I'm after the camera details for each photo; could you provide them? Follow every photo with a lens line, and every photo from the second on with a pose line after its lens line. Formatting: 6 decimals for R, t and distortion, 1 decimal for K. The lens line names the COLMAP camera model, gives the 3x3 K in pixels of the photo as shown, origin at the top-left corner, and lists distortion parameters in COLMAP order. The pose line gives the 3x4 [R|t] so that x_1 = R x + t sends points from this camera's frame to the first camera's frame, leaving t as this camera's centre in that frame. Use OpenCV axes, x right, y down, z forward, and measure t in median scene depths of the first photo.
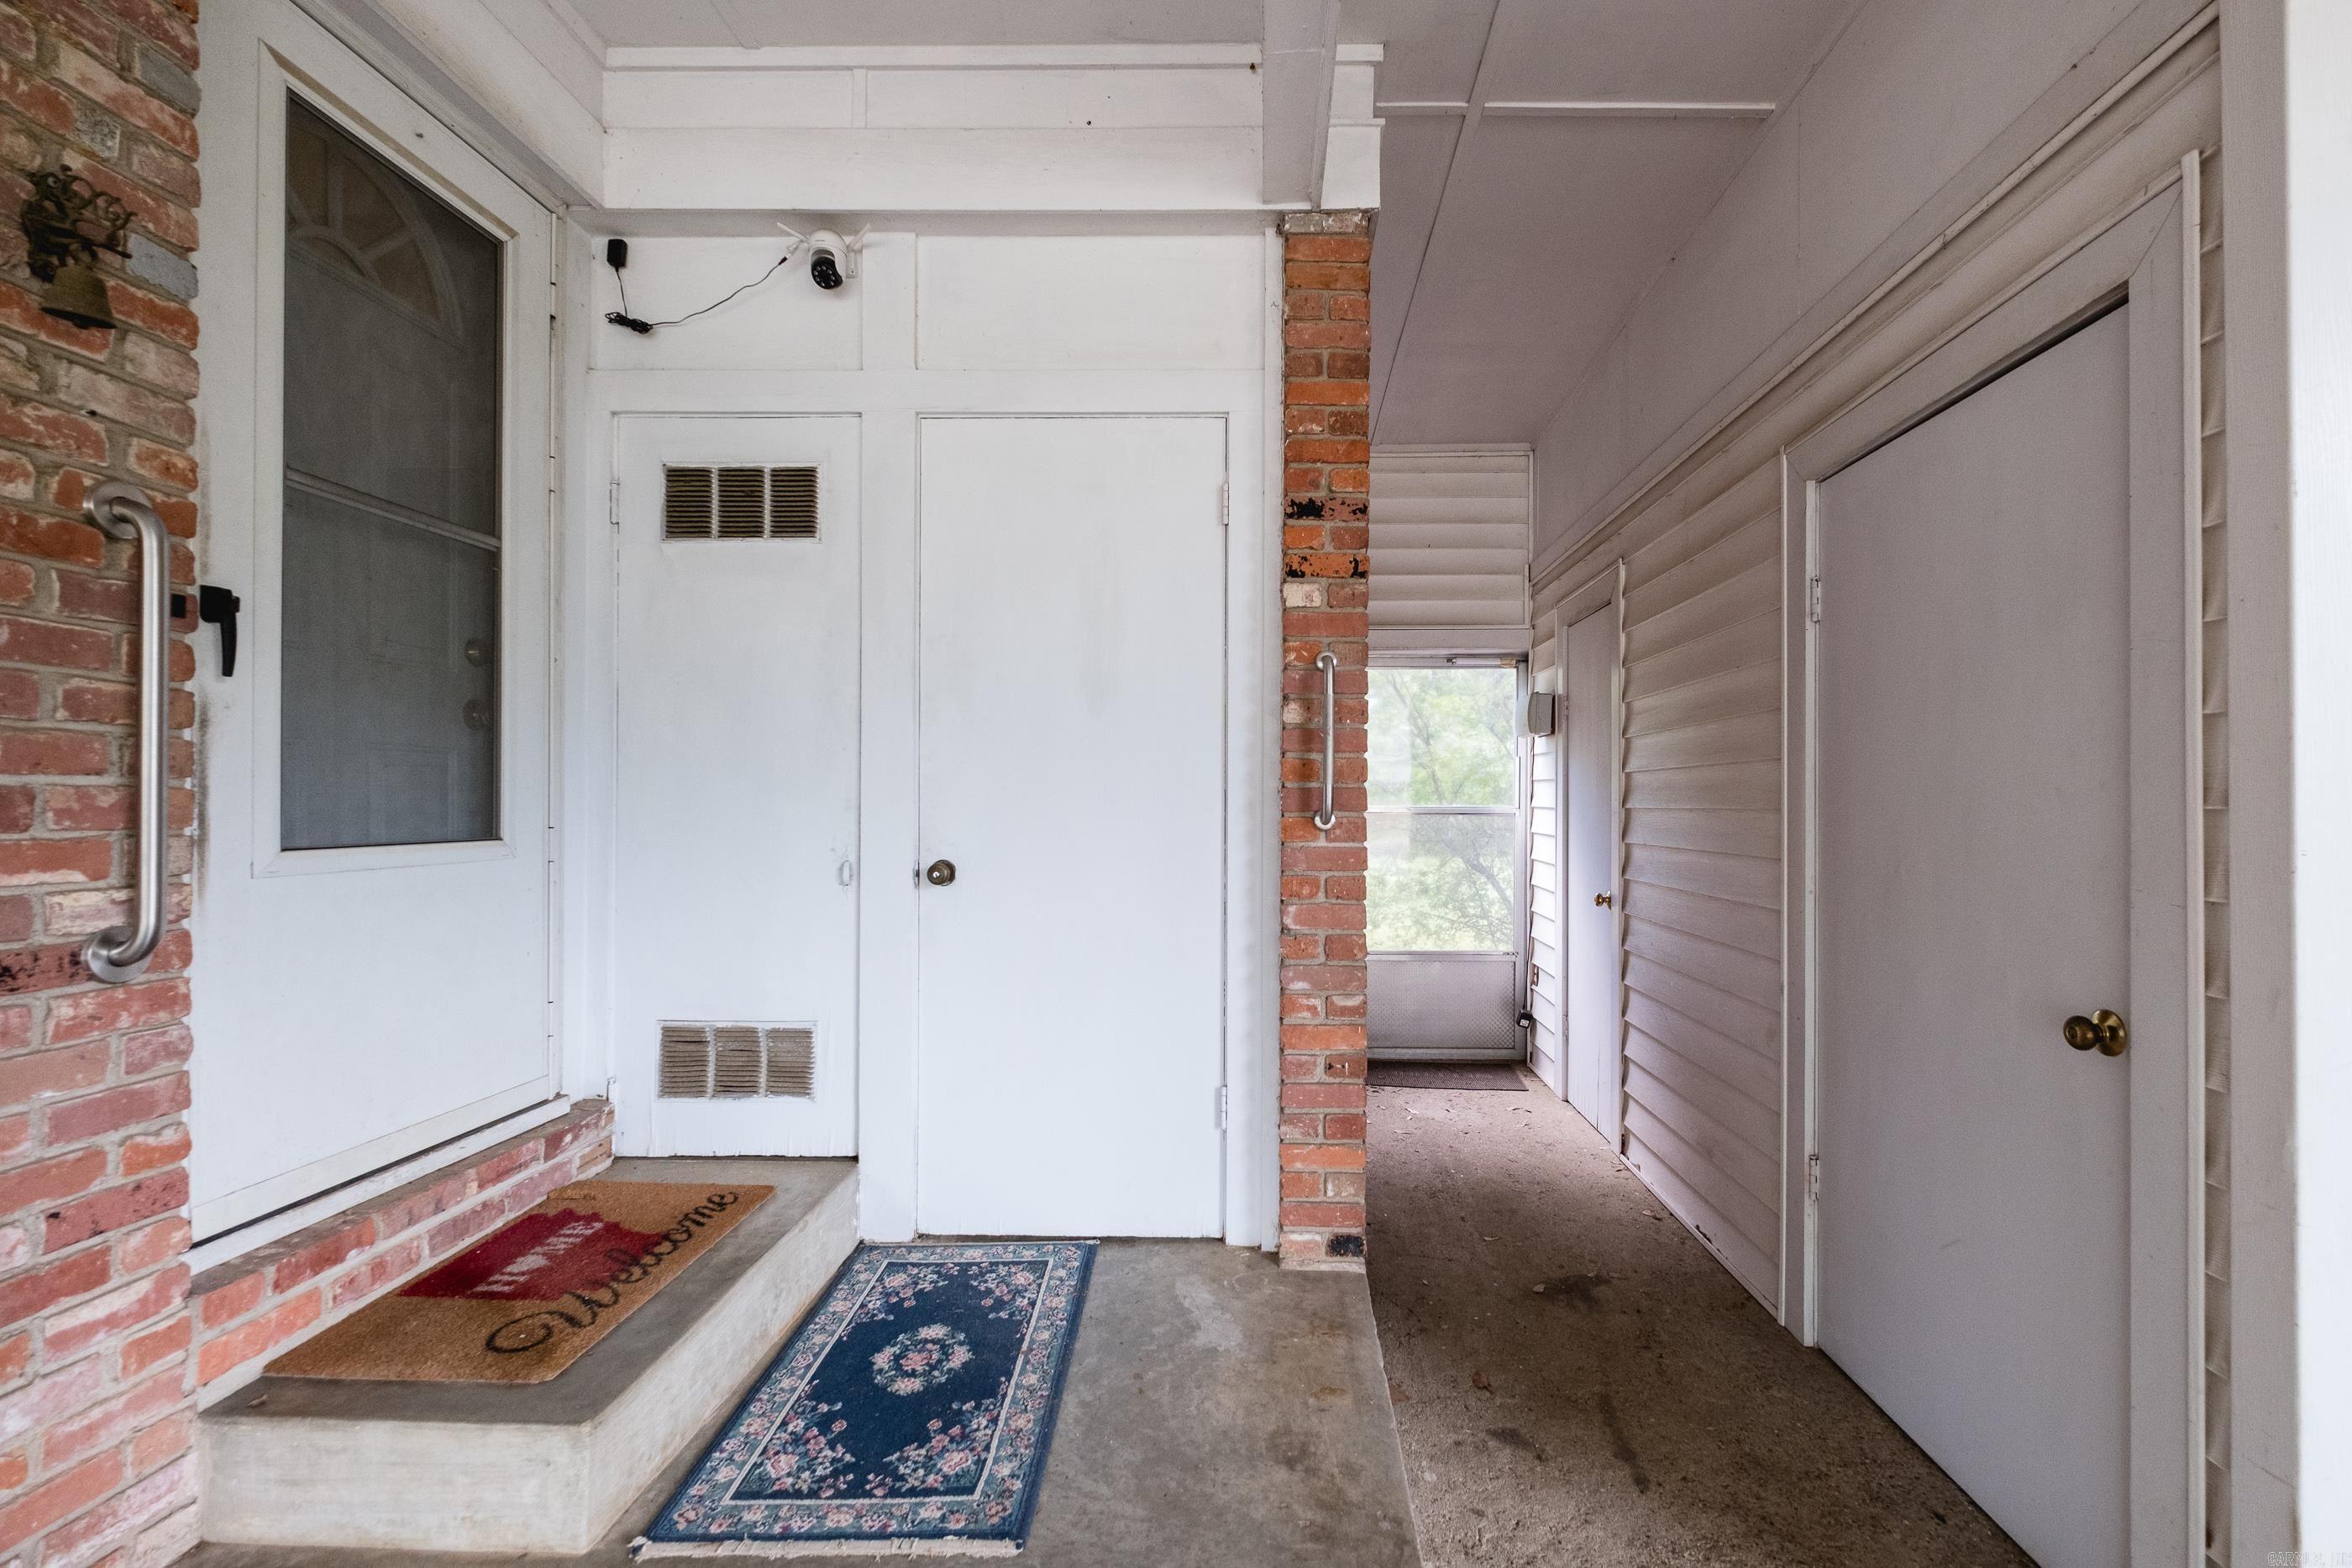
lens RADIAL K [[1037.8, 0, 1166.8], [0, 1037.8, 806.2], [0, 0, 1]] dist [0.000224, -0.000506]
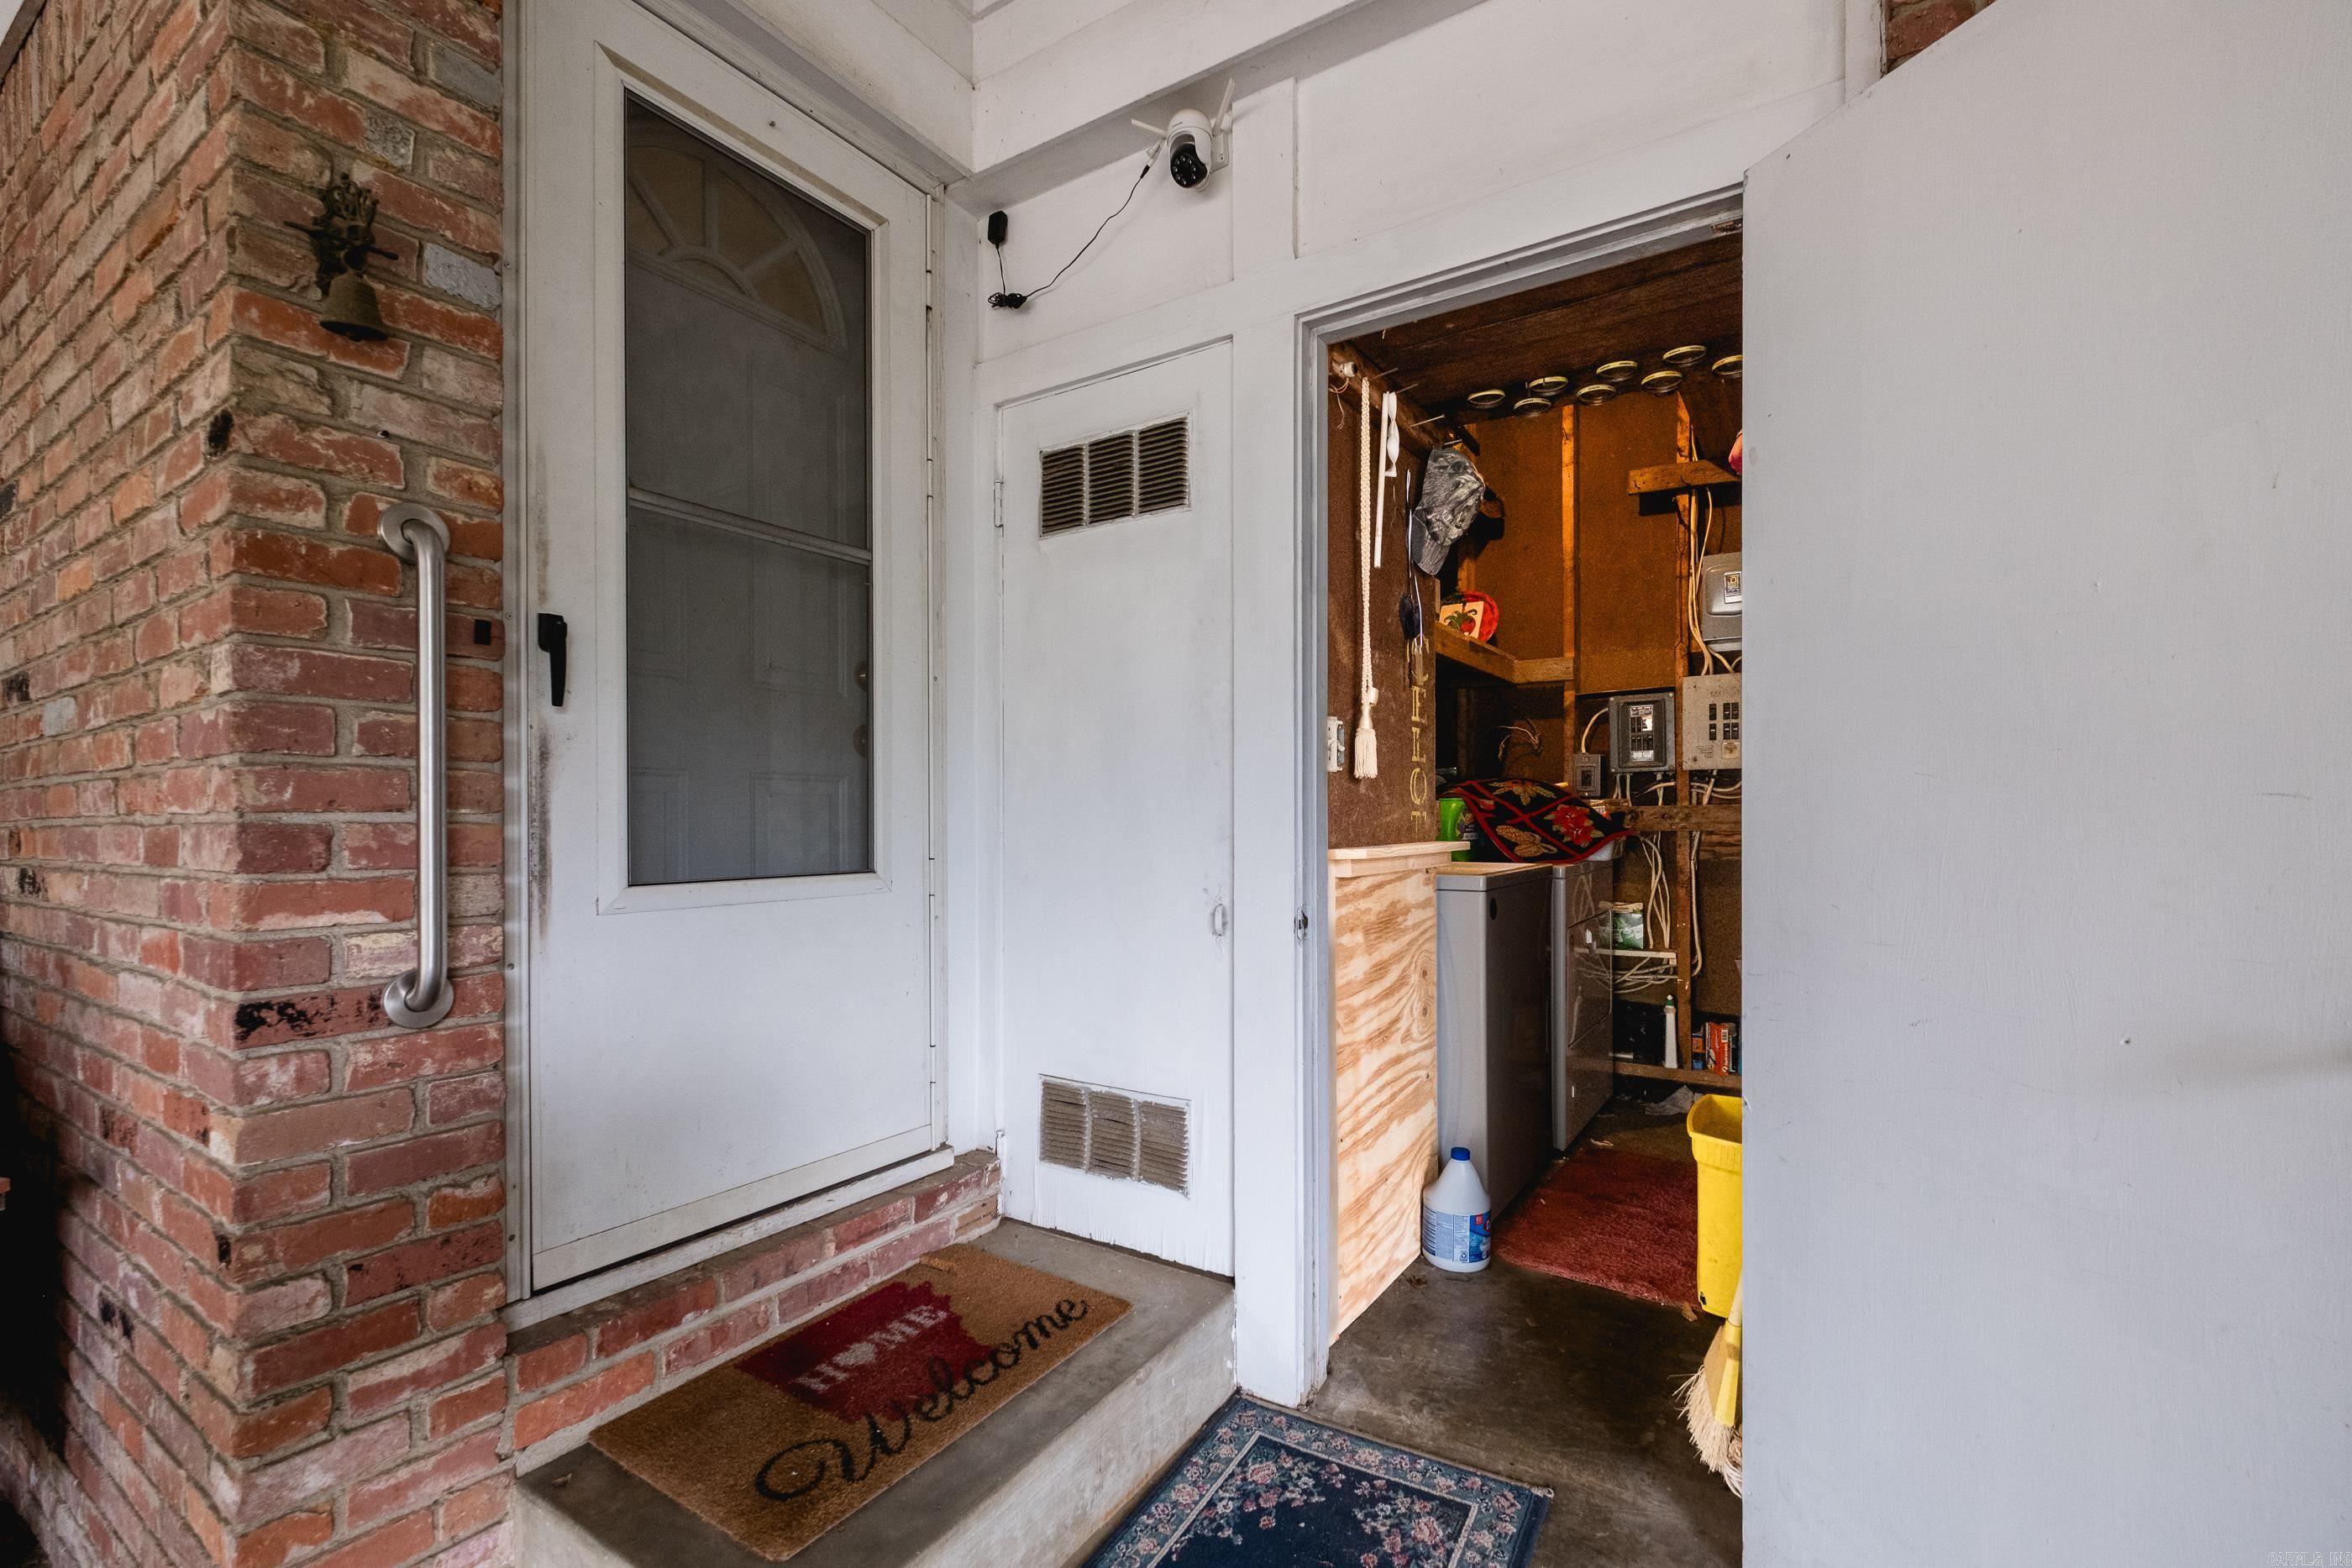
lens RADIAL K [[1022.7, 0, 1171.5], [0, 1022.7, 825.8], [0, 0, 1]] dist [0.005566, -0.005322]
pose [[0.882340, -0.003294, -0.470602, 0.040948], [0.004080, 0.999991, 0.000651, -0.012456], [0.470595, -0.002494, 0.882346, 0.428739]]
